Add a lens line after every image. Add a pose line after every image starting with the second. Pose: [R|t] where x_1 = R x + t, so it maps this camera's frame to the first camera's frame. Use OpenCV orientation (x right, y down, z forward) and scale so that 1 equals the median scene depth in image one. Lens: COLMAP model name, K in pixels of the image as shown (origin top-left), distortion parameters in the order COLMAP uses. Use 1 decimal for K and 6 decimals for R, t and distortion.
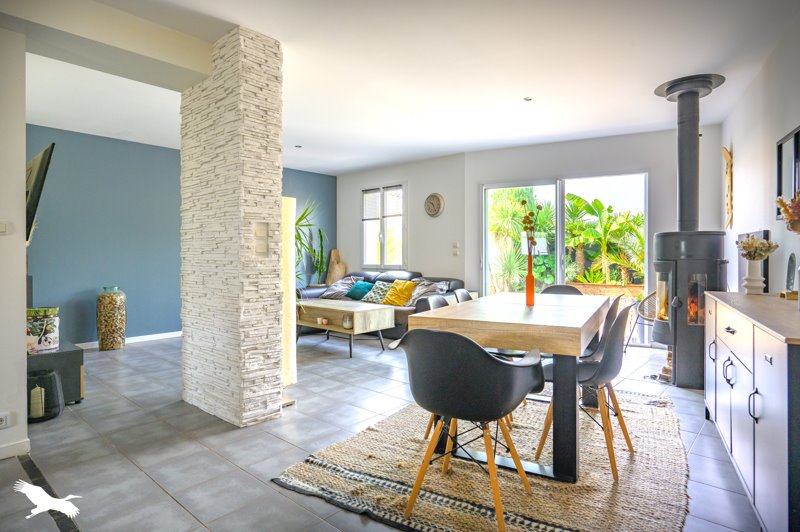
lens RADIAL K [[443.6, 0, 401.8], [0, 443.6, 255.3], [0, 0, 1]] dist [0.003133, -0.000665]
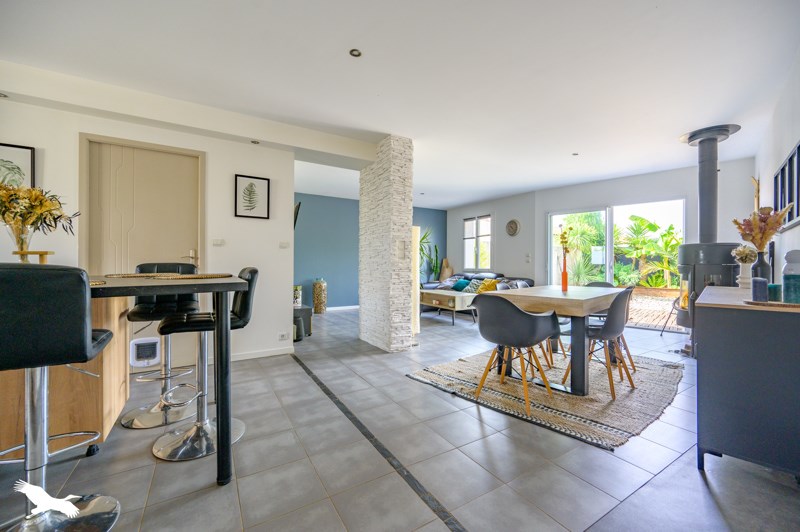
lens RADIAL K [[314.9, 0, 398.6], [0, 314.9, 263.8], [0, 0, 1]] dist [-0.004930, -0.000182]
pose [[0.953771, 0.007420, -0.300444, 0.048798], [-0.008132, 0.999966, -0.001118, 0.017488], [0.300425, 0.003509, 0.953799, -0.186169]]
